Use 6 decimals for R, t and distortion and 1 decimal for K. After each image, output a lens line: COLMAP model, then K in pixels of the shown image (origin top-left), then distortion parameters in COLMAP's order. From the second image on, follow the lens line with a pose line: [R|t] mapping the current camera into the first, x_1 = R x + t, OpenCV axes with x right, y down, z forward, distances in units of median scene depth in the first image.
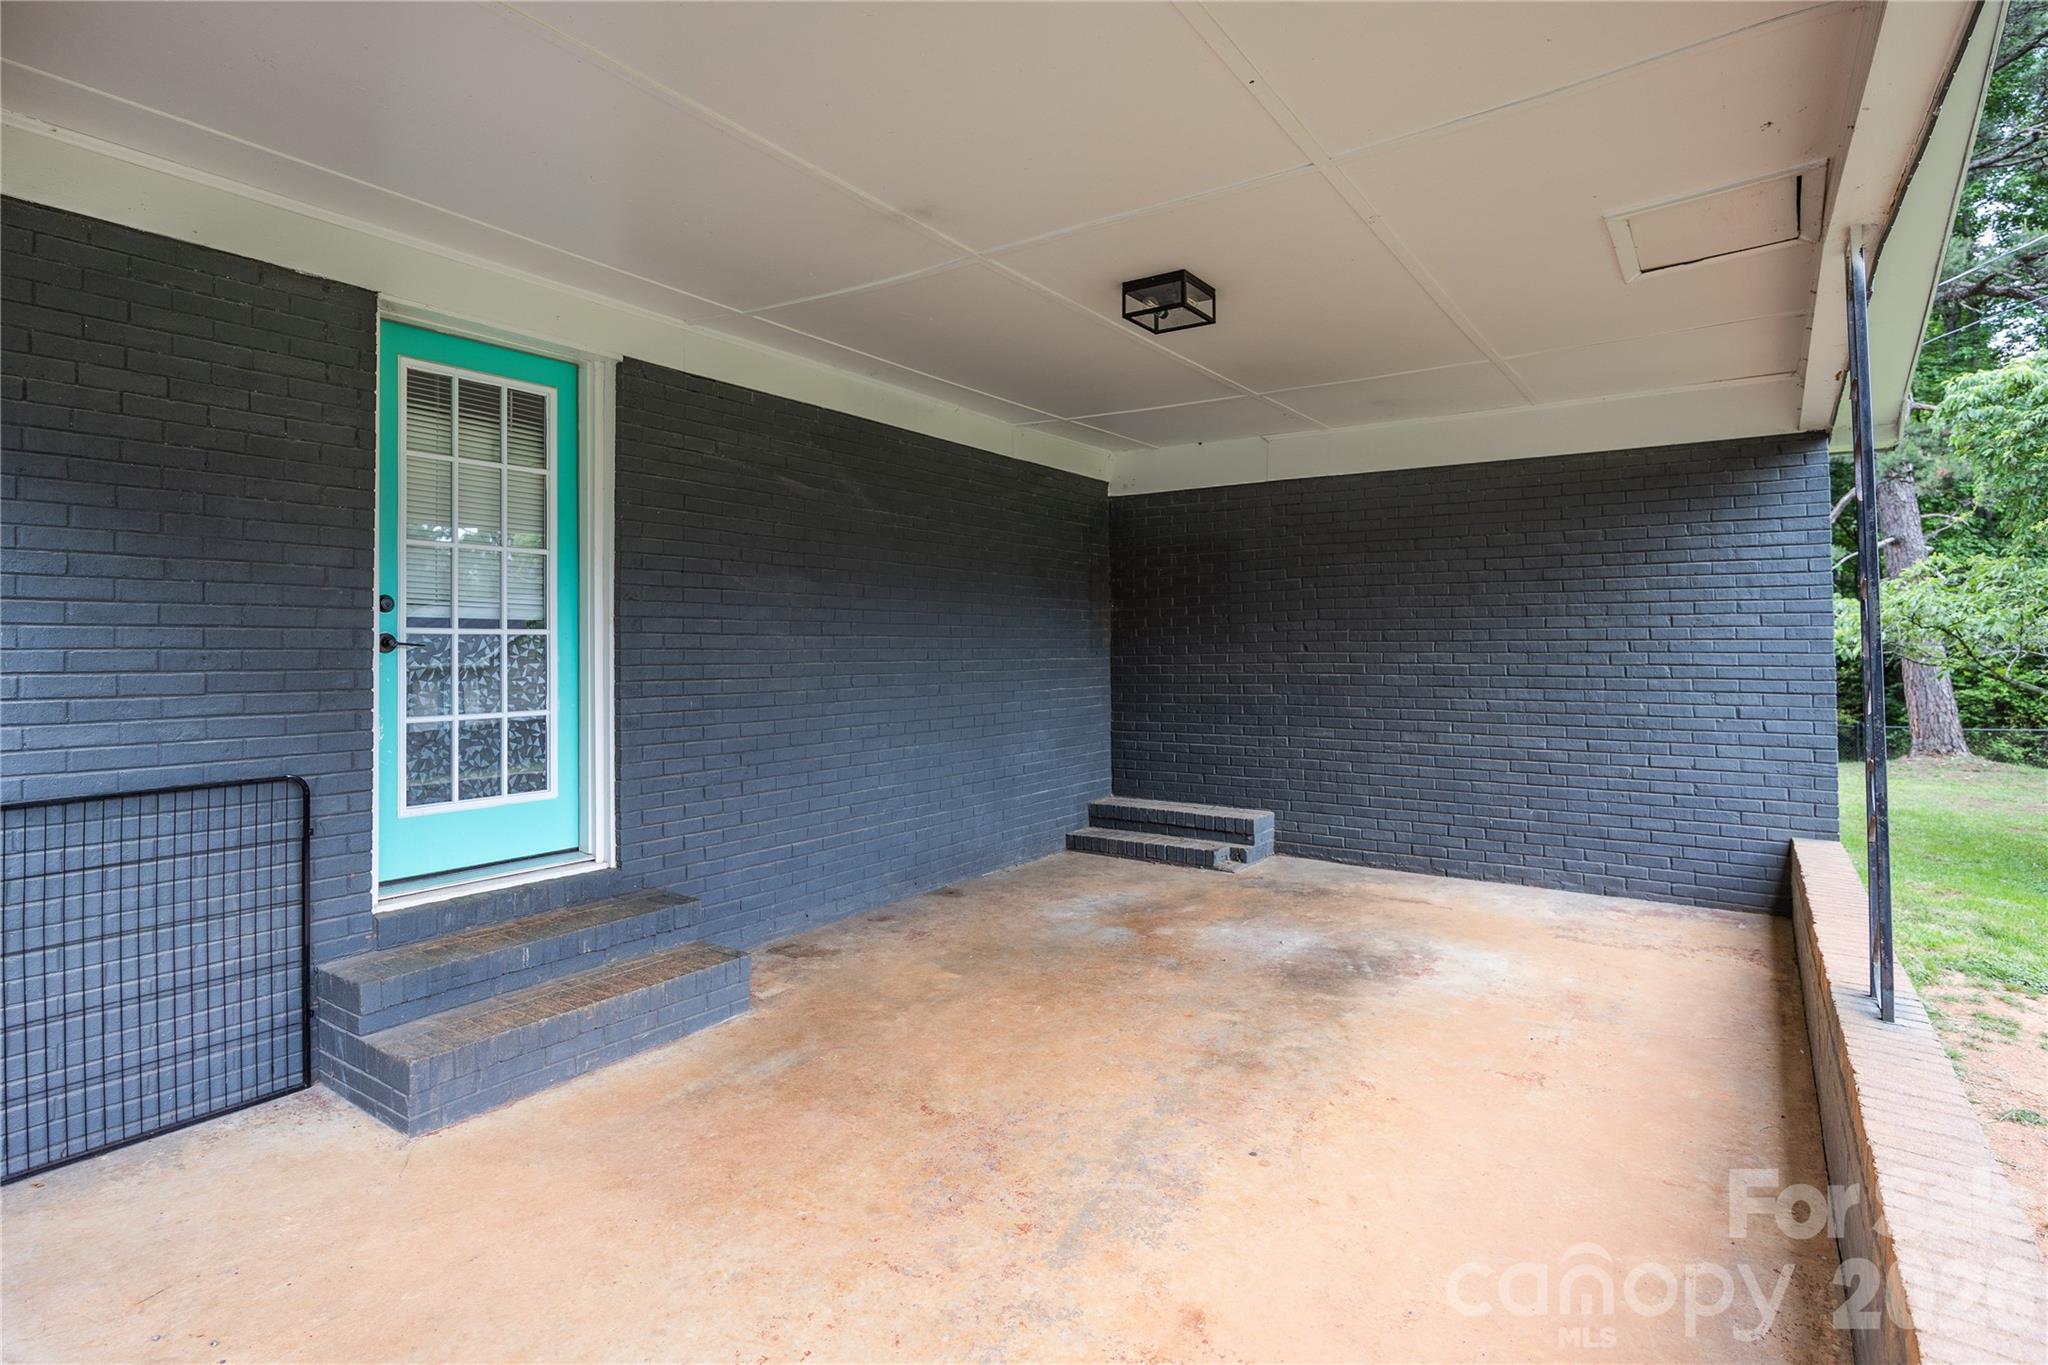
lens RADIAL K [[1038.6, 0, 1034.7], [0, 1038.6, 640.1], [0, 0, 1]] dist [-0.003397, -0.000612]
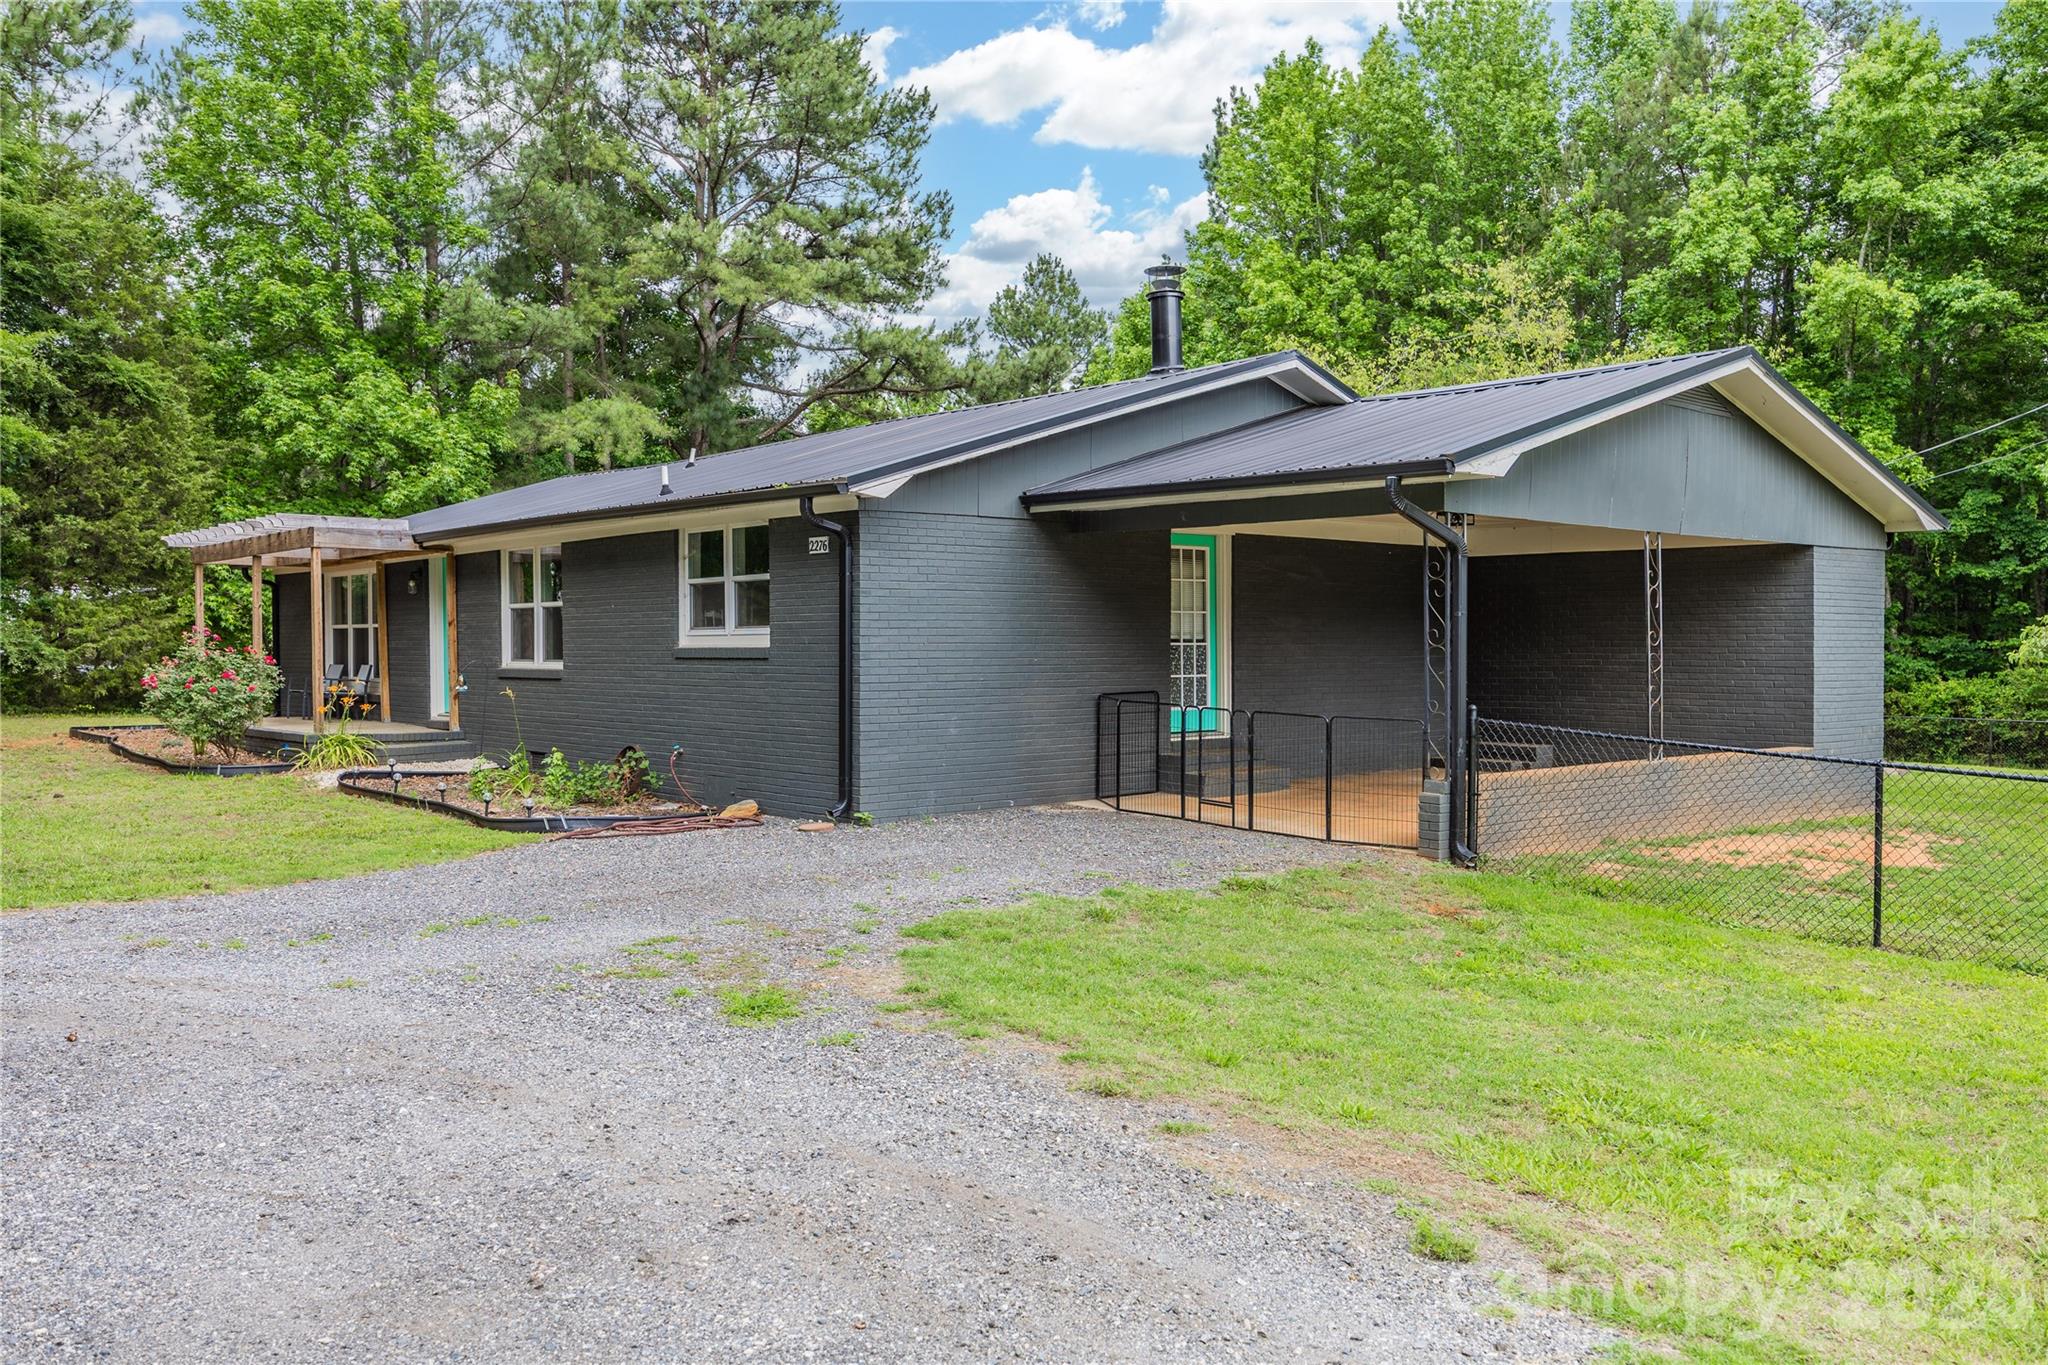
lens RADIAL K [[1618.2, 0, 1024.0], [0, 1618.2, 682.5], [0, 0, 1]] dist [-0.012197, -0.001164]
pose [[0.964594, 0.006744, -0.263654, 0.119050], [0.000968, 0.999576, 0.029109, -0.024199], [0.263739, -0.028334, 0.964178, -2.450027]]
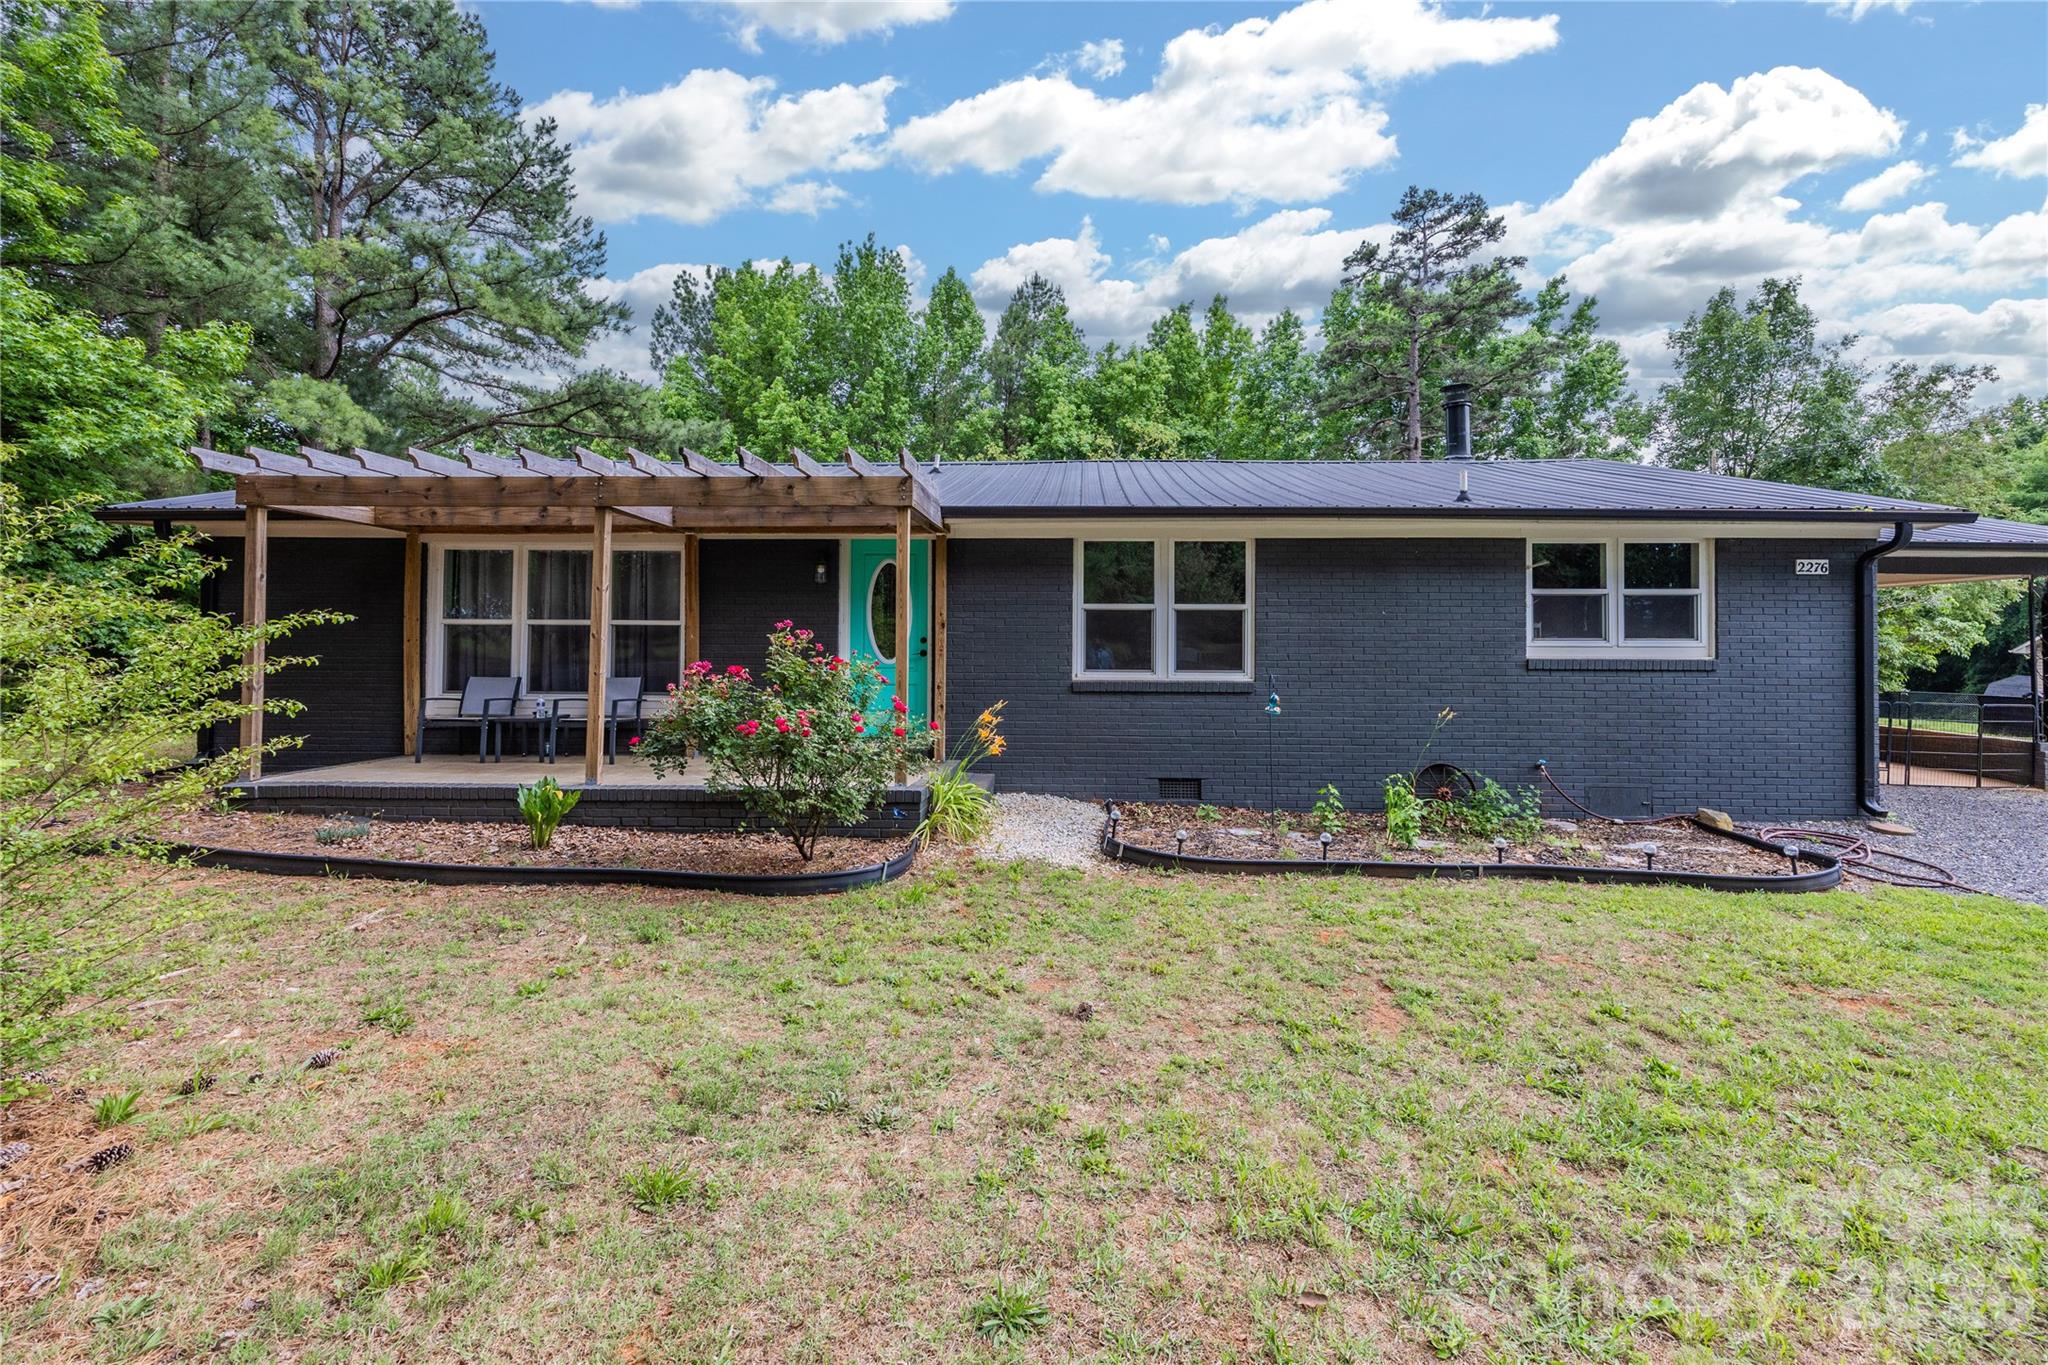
lens RADIAL K [[832.3, 0, 1065.5], [0, 832.3, 641.0], [0, 0, 1]] dist [0.003093, 0.000353]
pose [[0.850492, 0.007930, 0.525928, -2.950911], [-0.010372, 0.999945, 0.001695, -0.028022], [-0.525886, -0.006896, 0.850527, -0.466940]]
